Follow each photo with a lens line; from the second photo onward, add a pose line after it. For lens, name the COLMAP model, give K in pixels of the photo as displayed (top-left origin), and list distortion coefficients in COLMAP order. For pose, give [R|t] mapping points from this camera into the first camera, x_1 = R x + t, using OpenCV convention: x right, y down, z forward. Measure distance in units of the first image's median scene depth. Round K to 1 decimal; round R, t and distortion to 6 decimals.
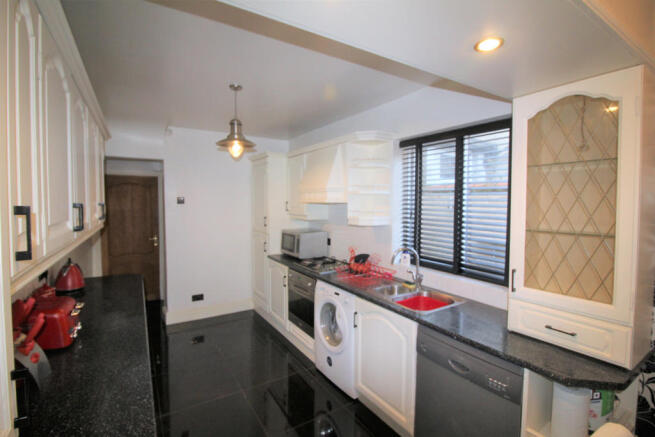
lens RADIAL K [[309.3, 0, 328.4], [0, 309.3, 215.6], [0, 0, 1]] dist [0.000054, -0.000135]
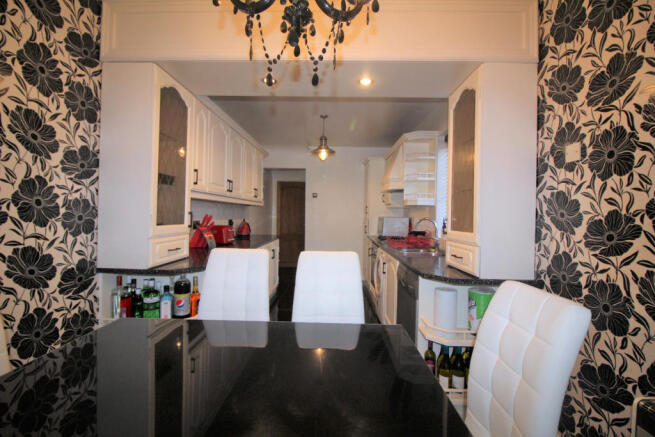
lens RADIAL K [[309.3, 0, 327.8], [0, 309.3, 216.9], [0, 0, 1]] dist [0.000054, -0.000135]
pose [[0.831733, 0.016542, -0.554929, 0.591142], [-0.042803, 0.998491, -0.034391, 0.152864], [0.553523, 0.052357, 0.831187, -0.281677]]
